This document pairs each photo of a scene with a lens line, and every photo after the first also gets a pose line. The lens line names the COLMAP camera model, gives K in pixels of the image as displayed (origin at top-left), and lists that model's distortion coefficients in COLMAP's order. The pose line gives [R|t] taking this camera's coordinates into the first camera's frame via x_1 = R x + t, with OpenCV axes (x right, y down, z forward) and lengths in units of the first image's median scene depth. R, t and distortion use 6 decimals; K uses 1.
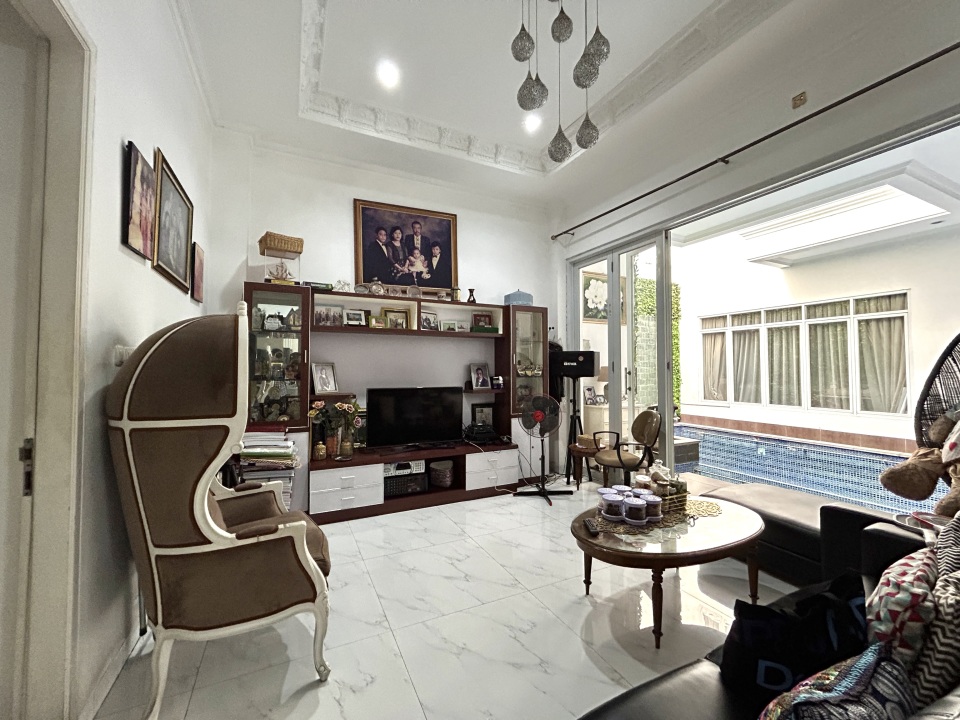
lens RADIAL K [[391.6, 0, 477.9], [0, 391.6, 358.2], [0, 0, 1]] dist [0.003207, 0.000129]
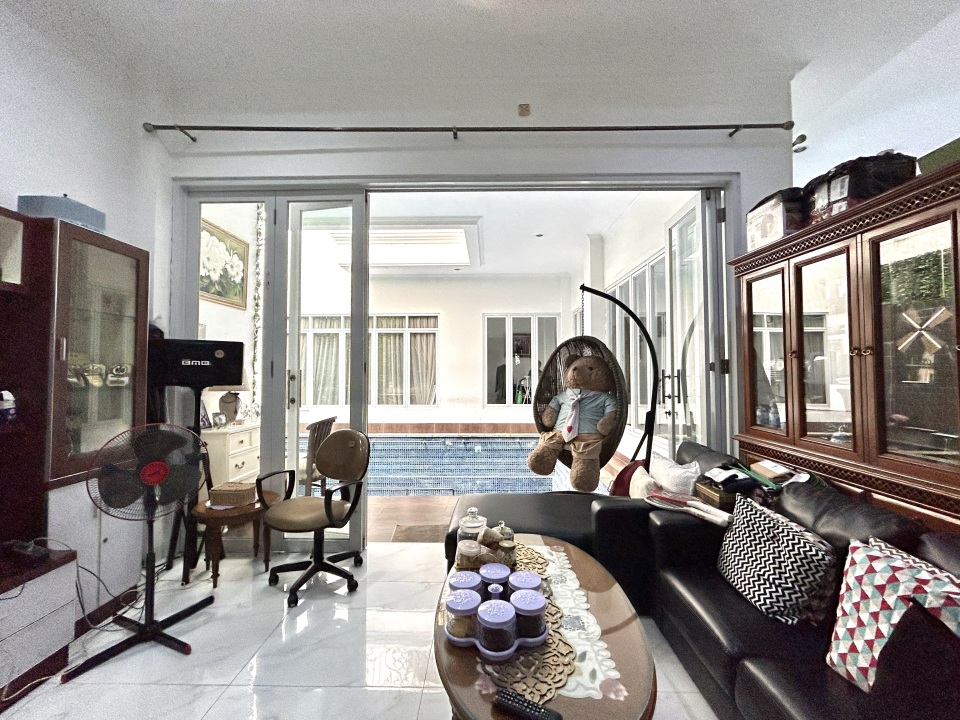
lens RADIAL K [[391.6, 0, 478.7], [0, 391.6, 358.7], [0, 0, 1]] dist [0.003207, 0.000129]
pose [[0.458007, 0.028375, 0.888496, -0.072296], [-0.024278, 0.999517, -0.019405, 0.008644], [-0.888617, -0.012683, 0.458474, 0.363556]]
